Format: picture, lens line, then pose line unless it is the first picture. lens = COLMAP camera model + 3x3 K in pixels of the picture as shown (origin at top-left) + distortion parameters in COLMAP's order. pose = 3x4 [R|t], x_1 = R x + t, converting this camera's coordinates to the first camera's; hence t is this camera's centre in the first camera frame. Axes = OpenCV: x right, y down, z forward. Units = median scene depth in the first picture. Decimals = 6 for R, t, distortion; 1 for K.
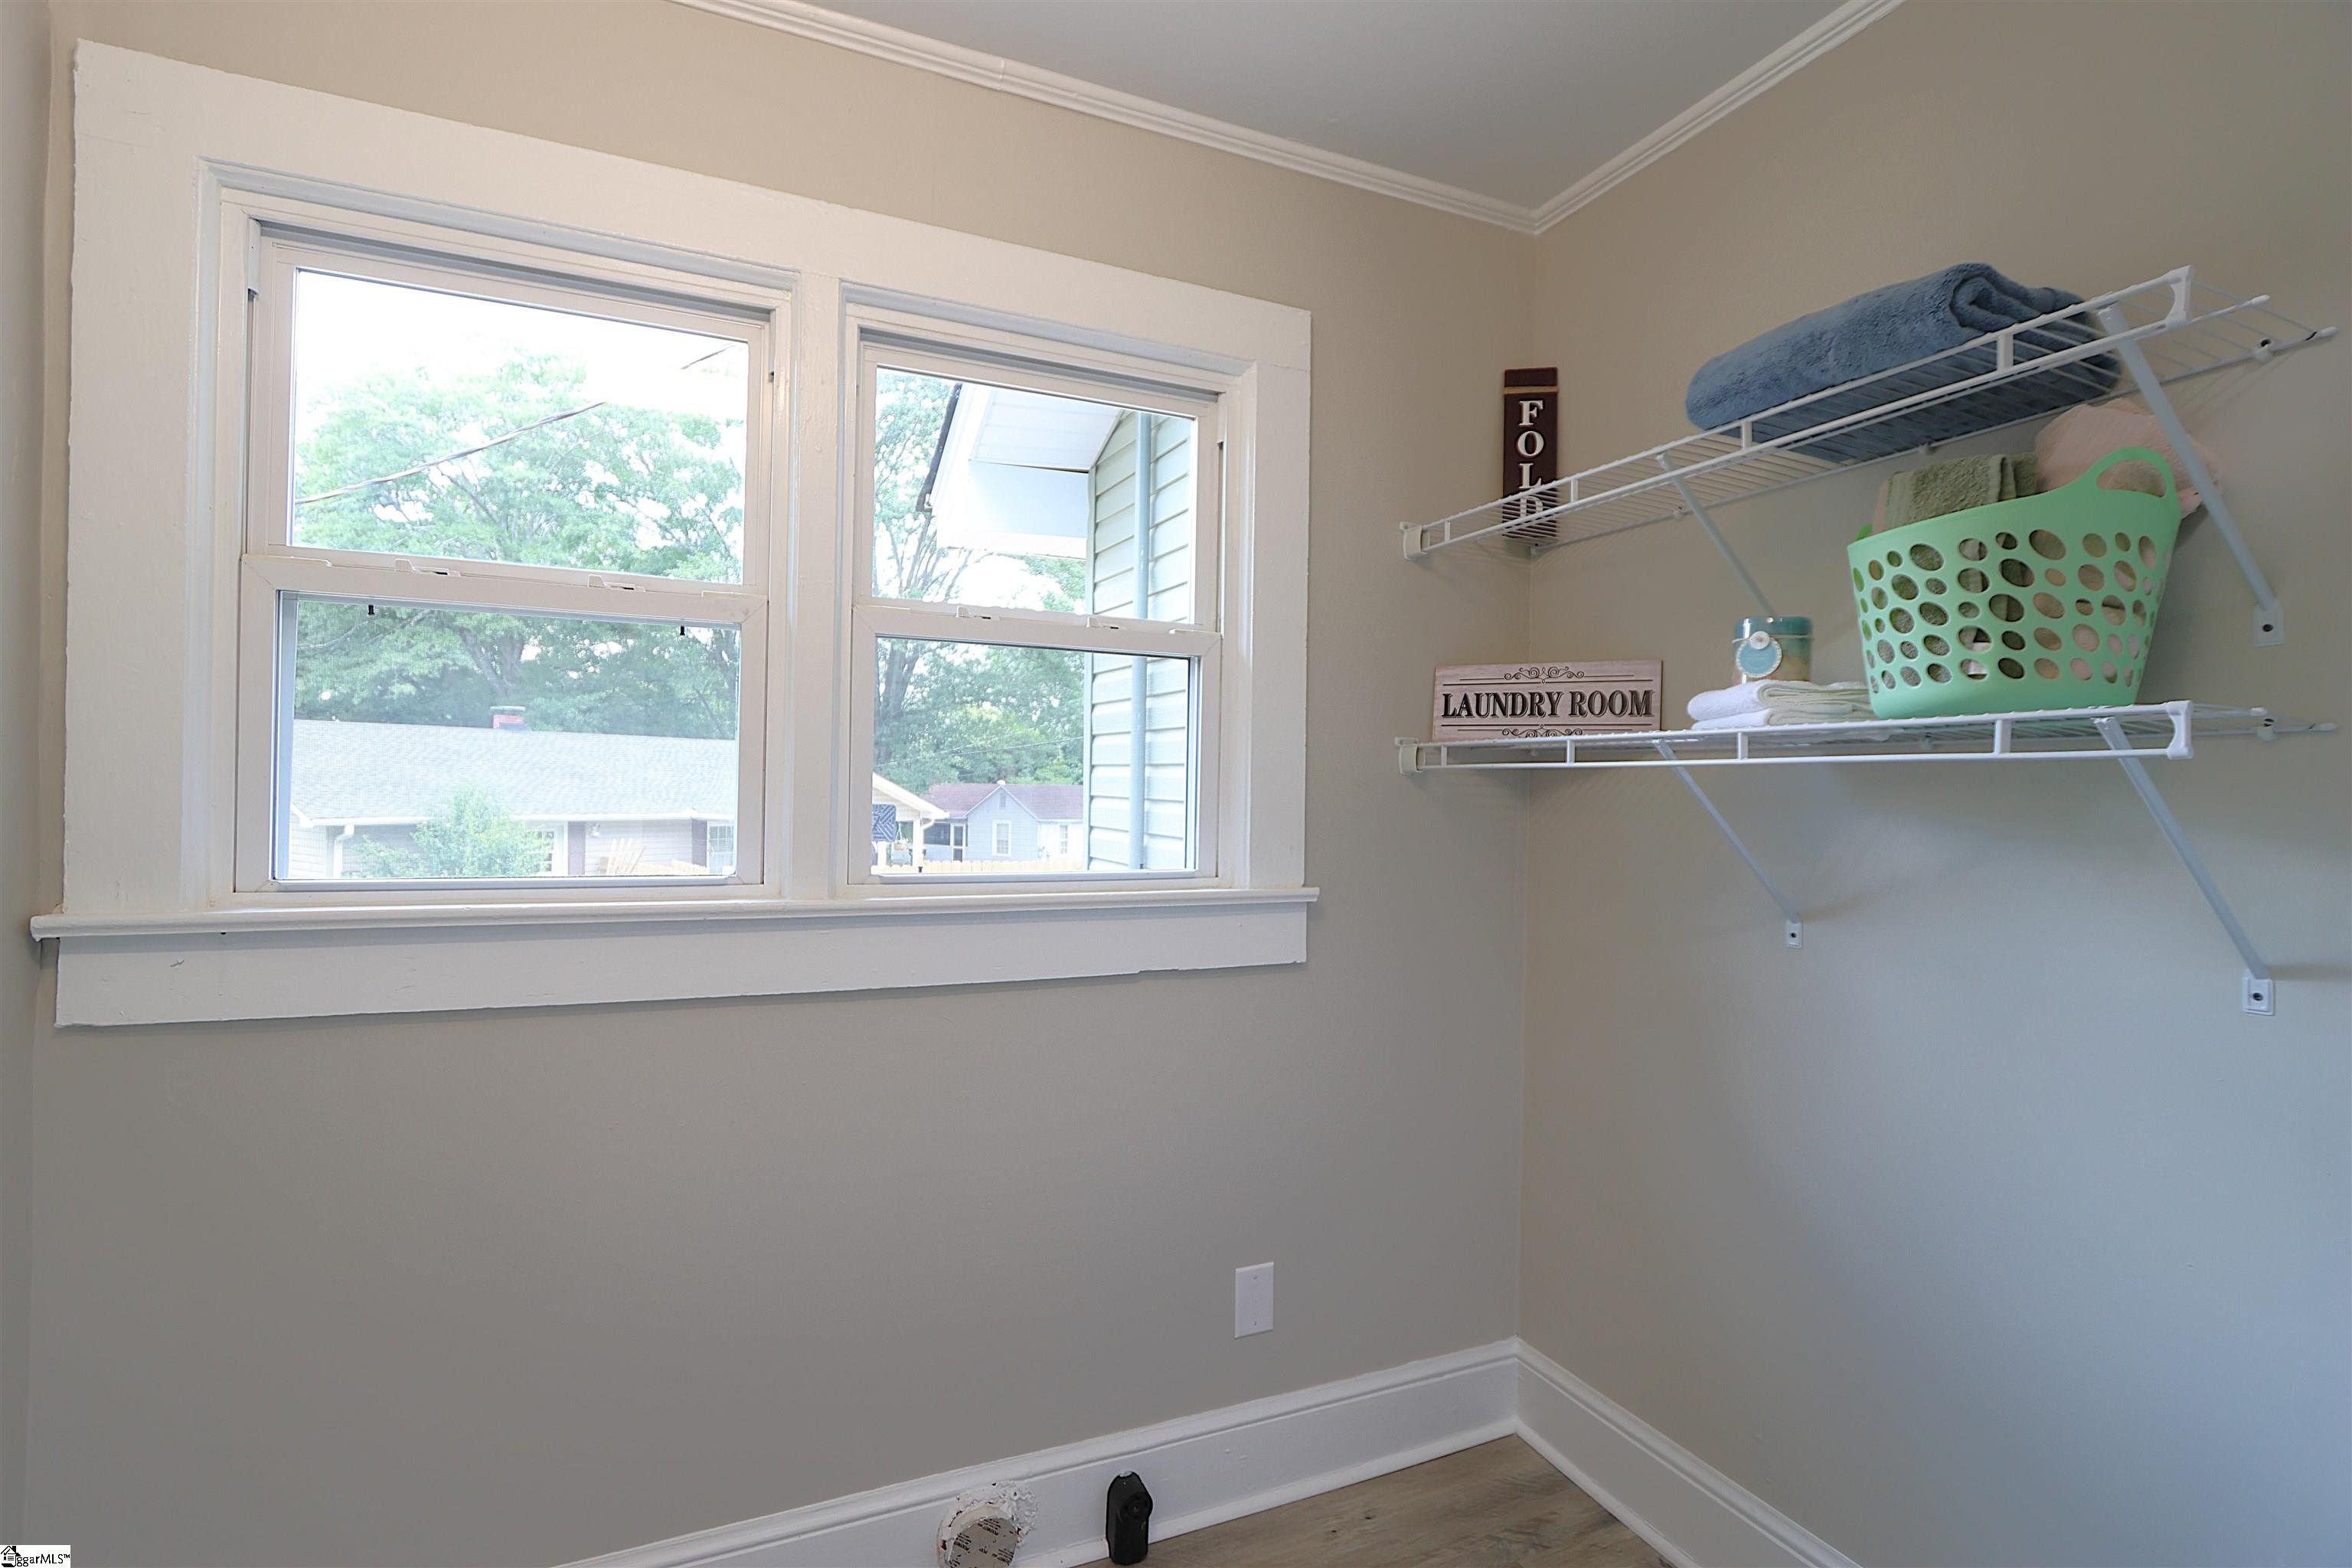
lens RADIAL K [[1085.1, 0, 1176.5], [0, 1085.1, 782.6], [0, 0, 1]] dist [-0.018534, 0.001983]
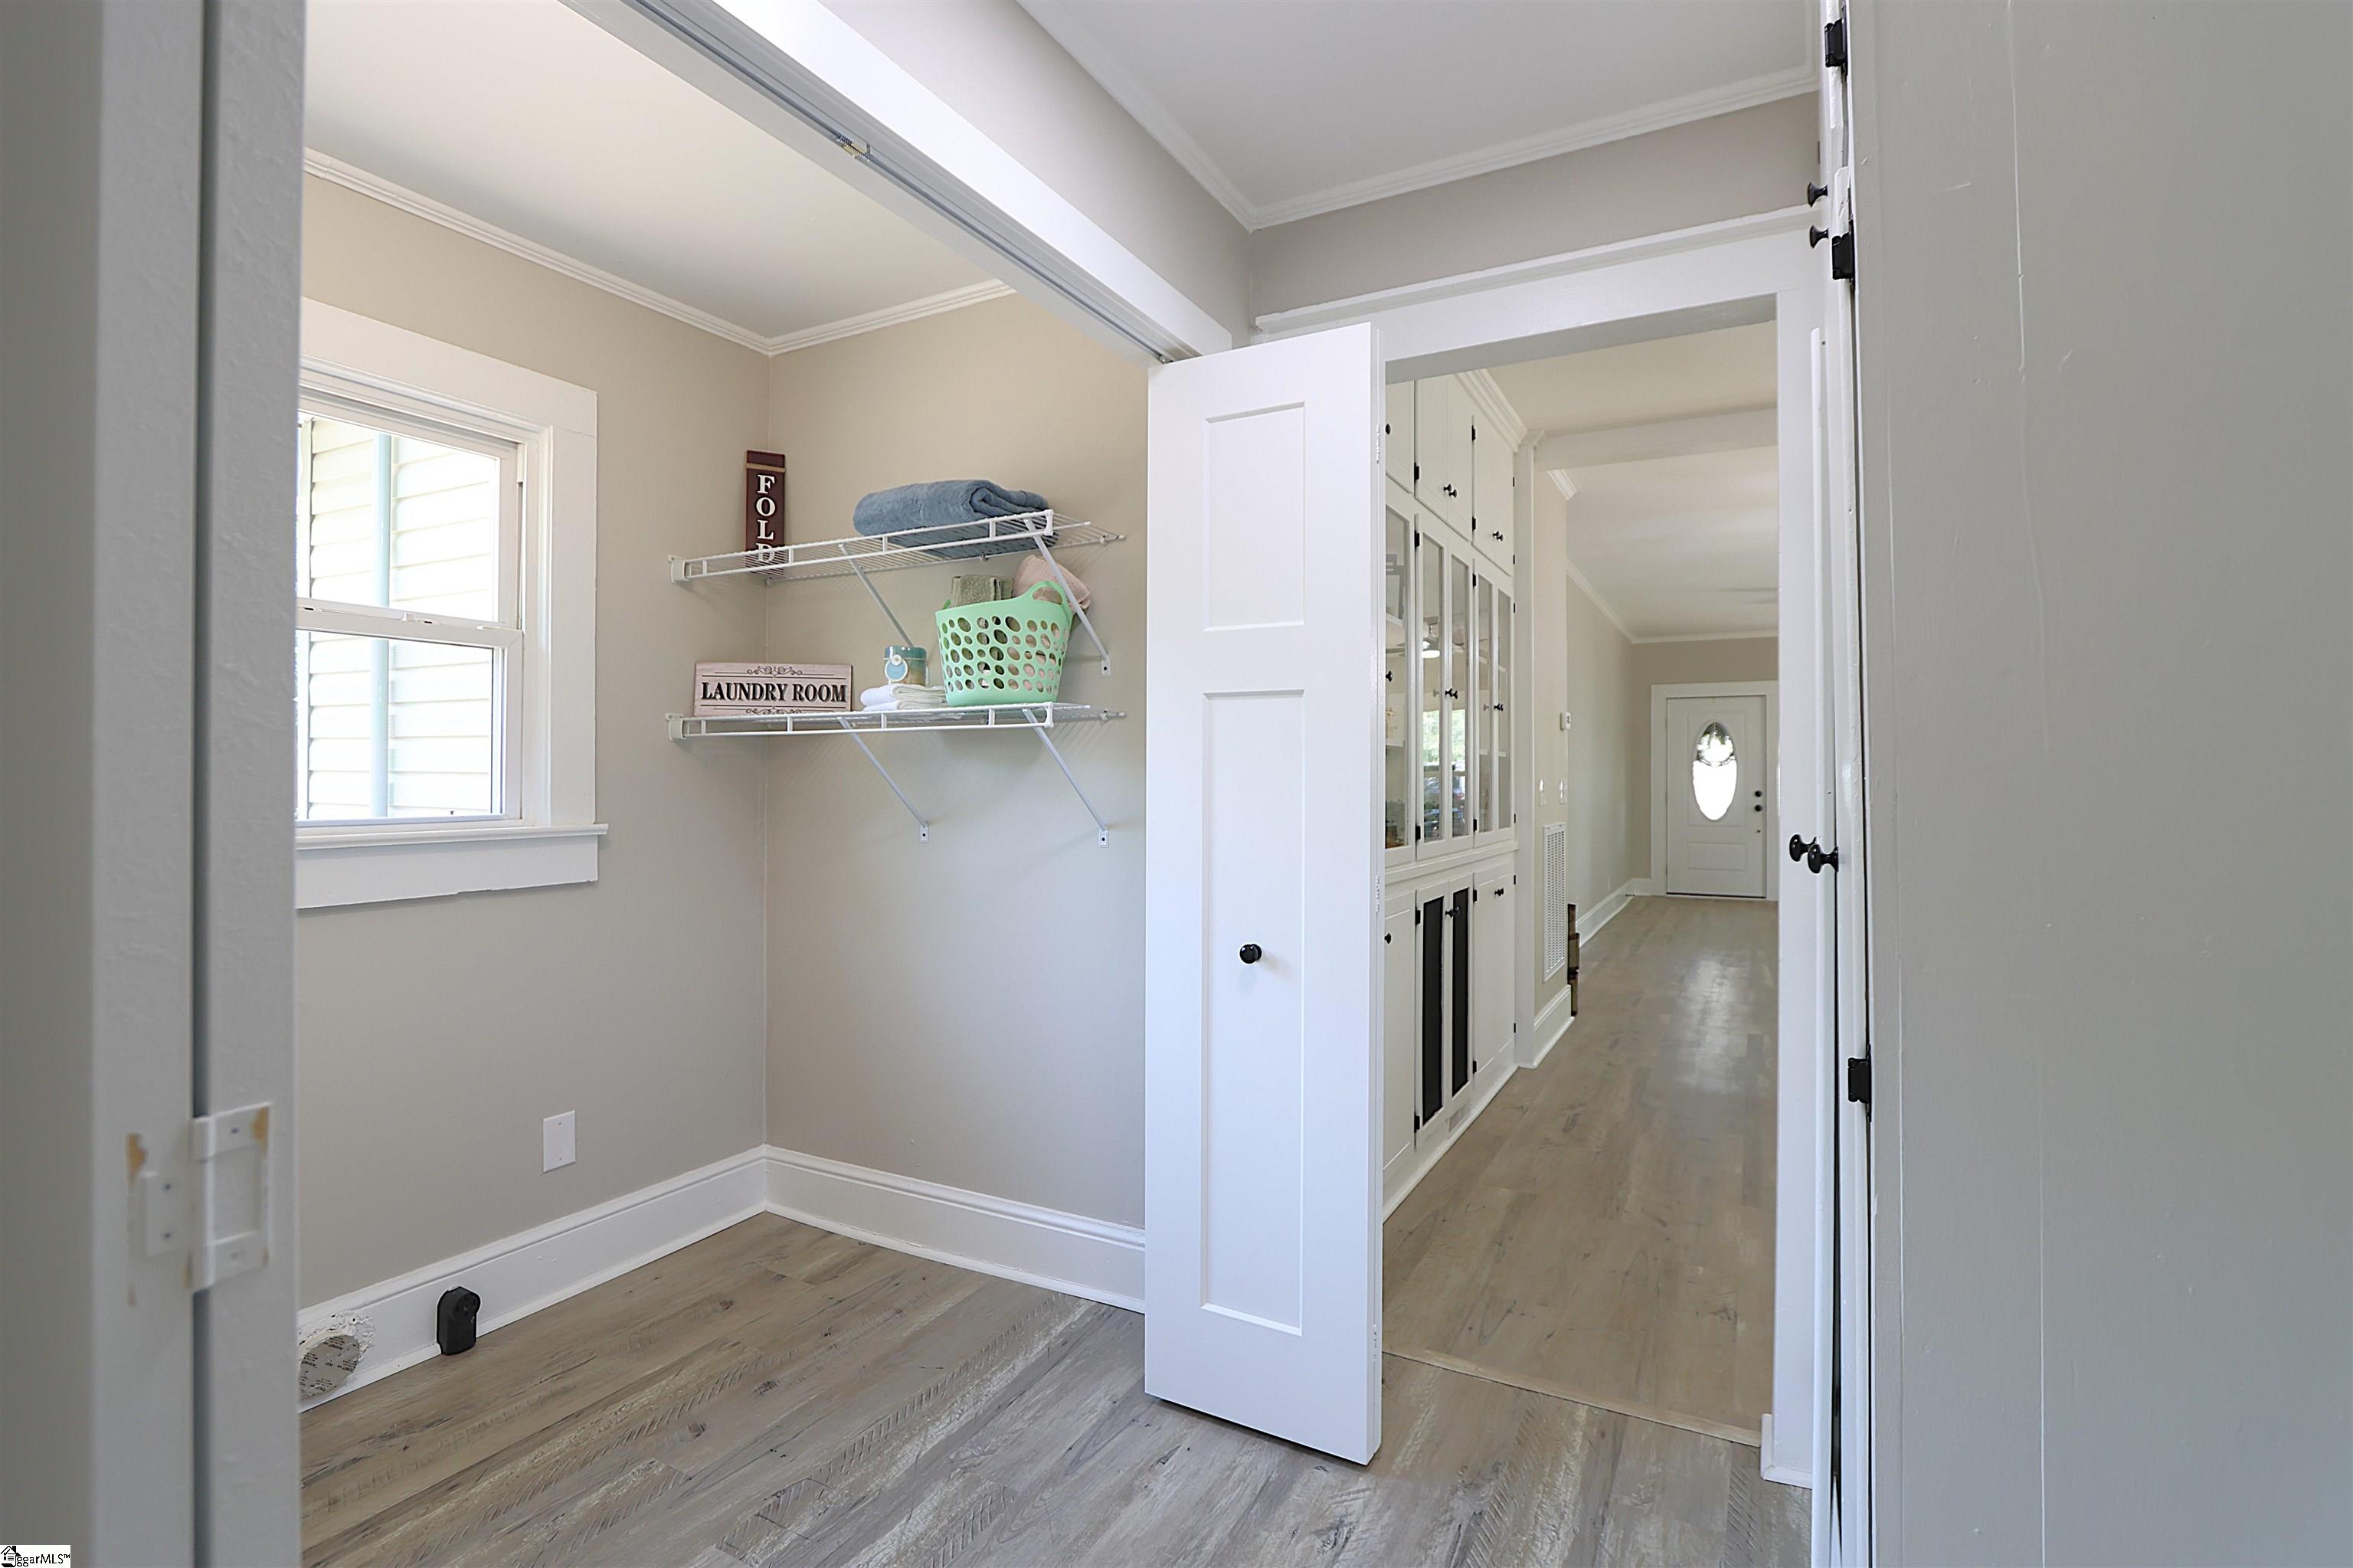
lens RADIAL K [[1085.6, 0, 1158.0], [0, 1085.6, 769.9], [0, 0, 1]] dist [-0.018534, 0.001983]
pose [[0.799091, -0.012155, 0.601087, -0.138048], [0.008790, 0.999925, 0.008535, 0.026581], [-0.601145, -0.001537, 0.799138, -0.517789]]
